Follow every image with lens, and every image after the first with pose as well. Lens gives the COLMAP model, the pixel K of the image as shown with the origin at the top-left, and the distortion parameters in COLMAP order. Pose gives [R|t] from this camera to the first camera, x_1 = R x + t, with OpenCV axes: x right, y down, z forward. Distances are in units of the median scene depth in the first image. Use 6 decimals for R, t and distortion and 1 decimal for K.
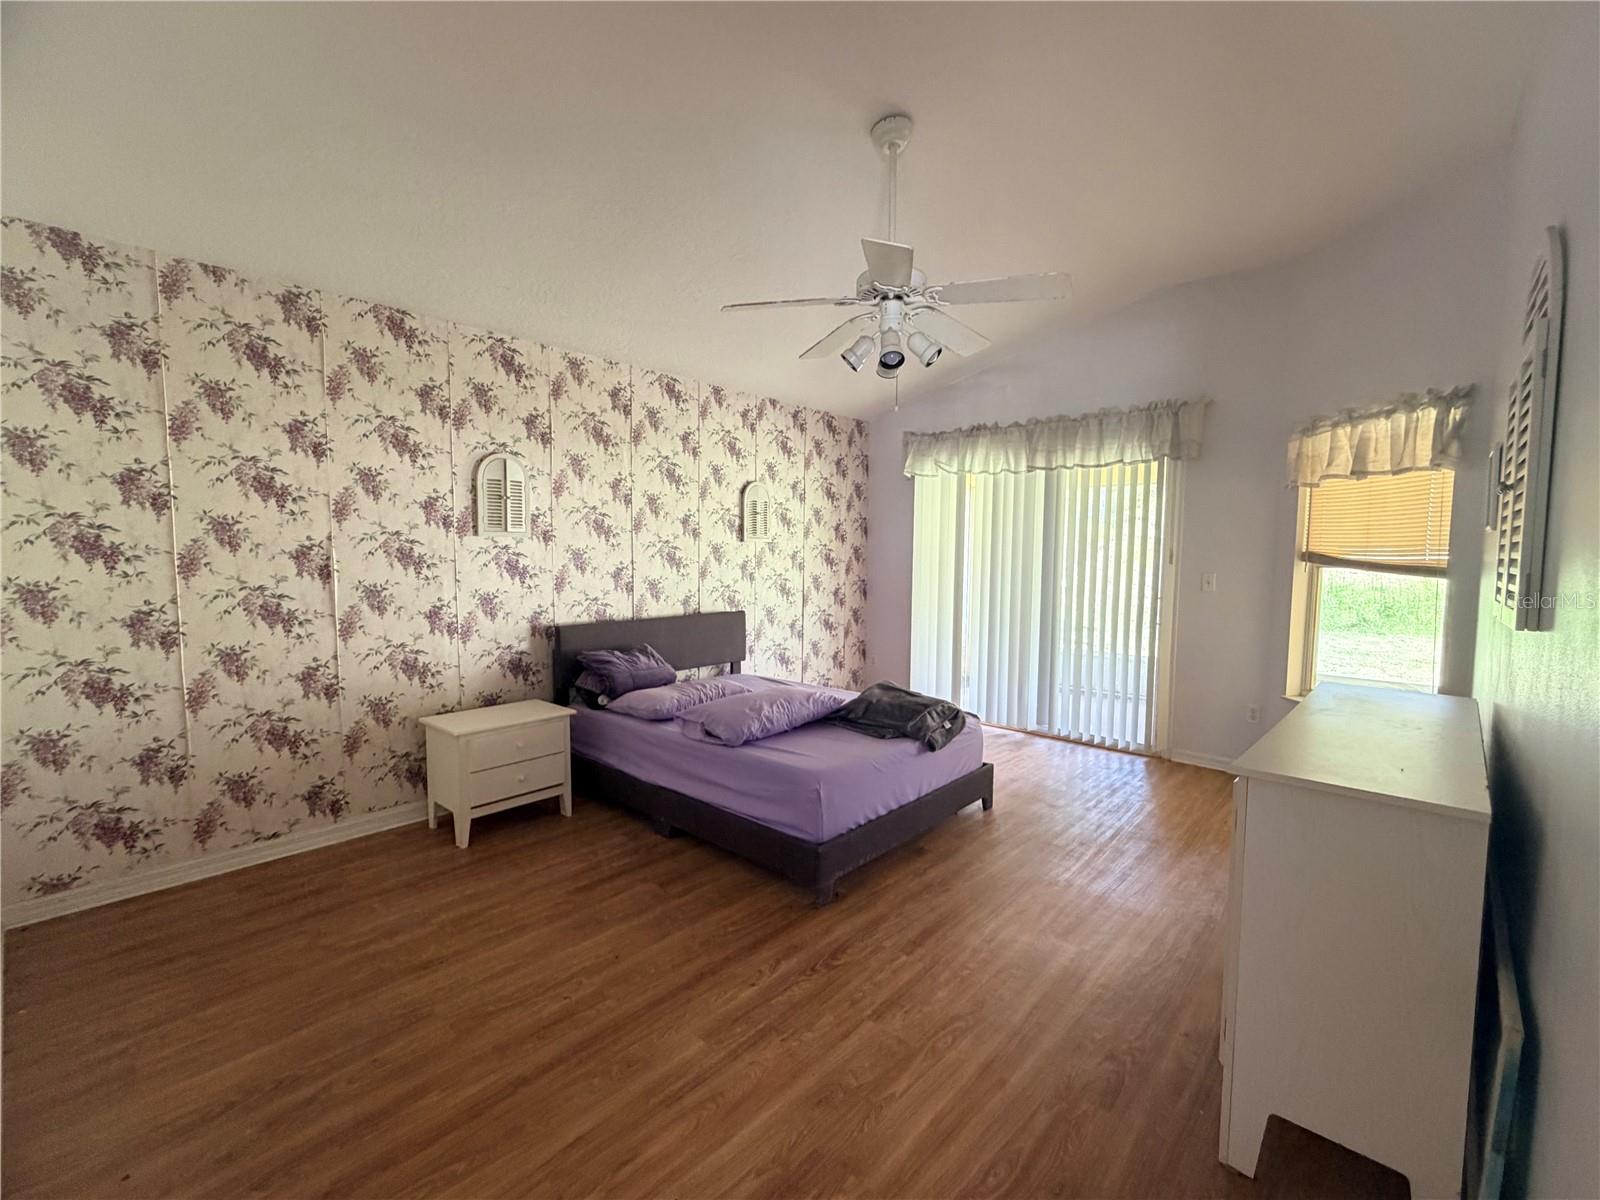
lens RADIAL K [[711.2, 0, 801.3], [0, 711.2, 602.0], [0, 0, 1]] dist [-0.000320, -0.000017]
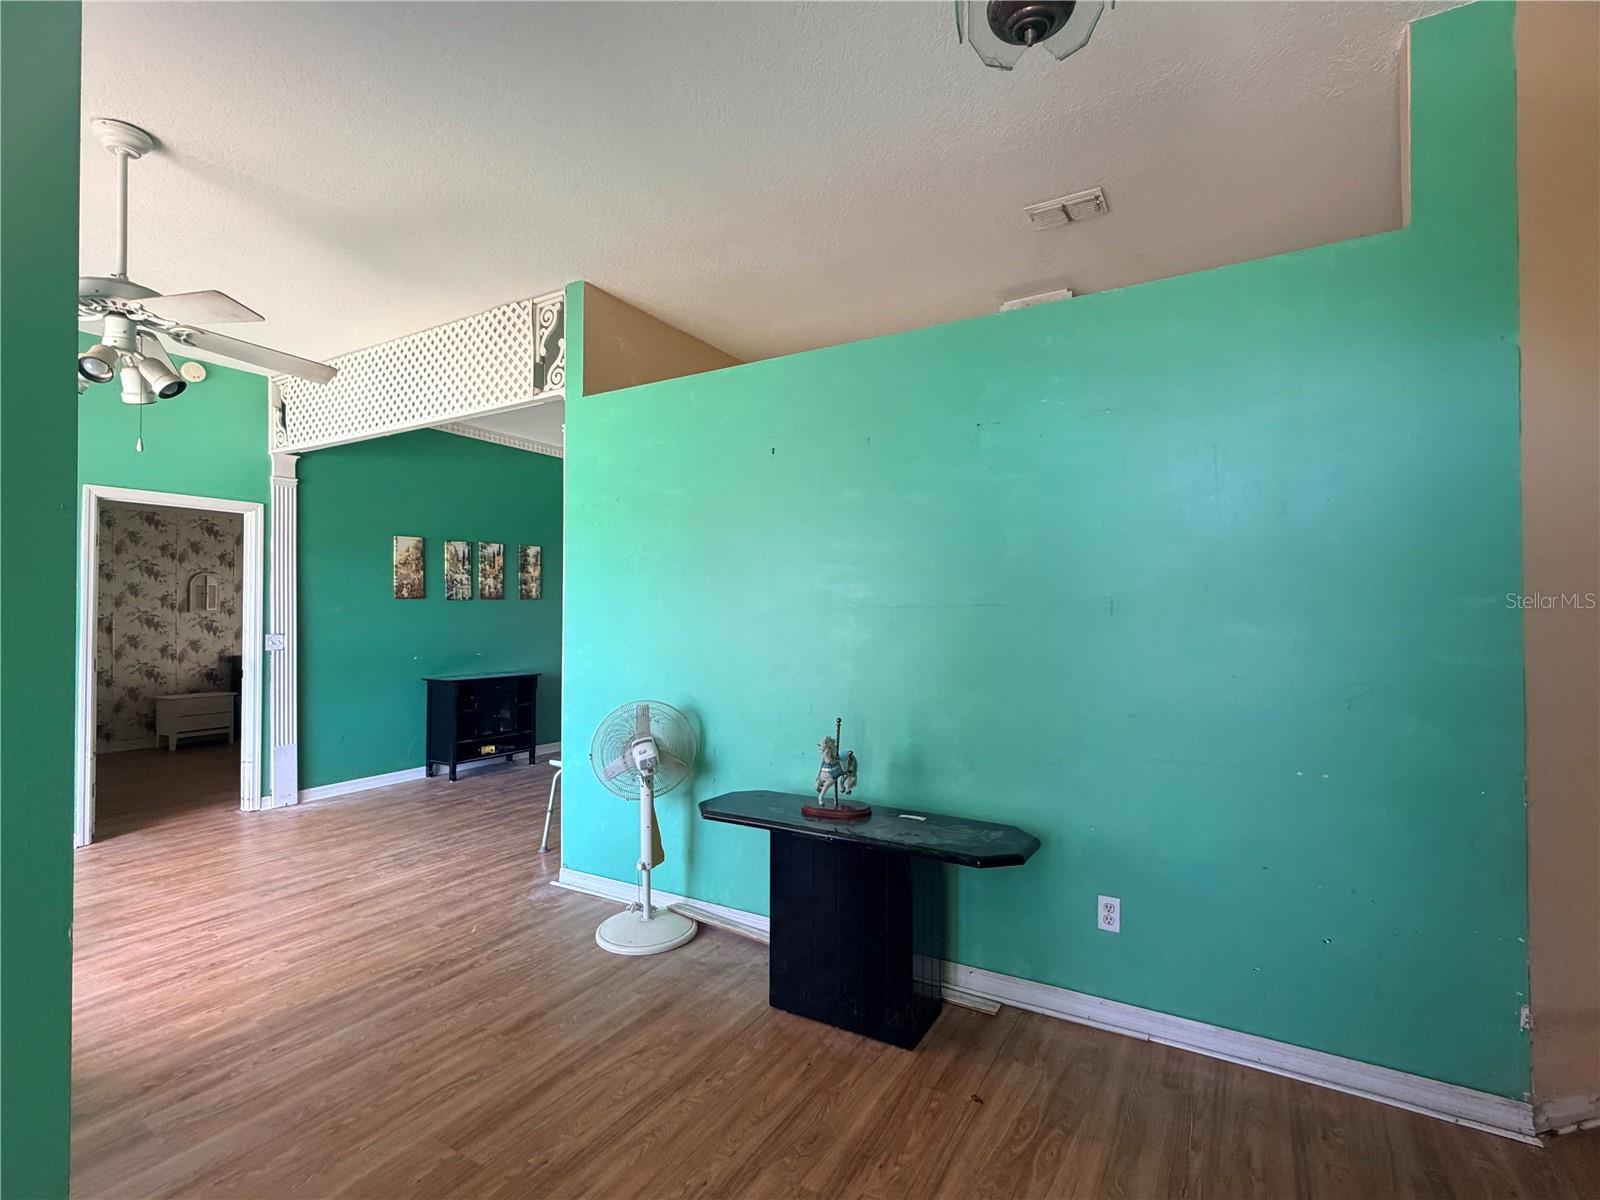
lens RADIAL K [[763.3, 0, 797.4], [0, 763.3, 600.9], [0, 0, 1]] dist [0.000400, -0.000090]
pose [[0.980706, -0.005693, 0.195405, 0.896319], [0.022711, 0.996126, -0.084960, 0.109583], [-0.194164, 0.087758, 0.977036, -1.611308]]
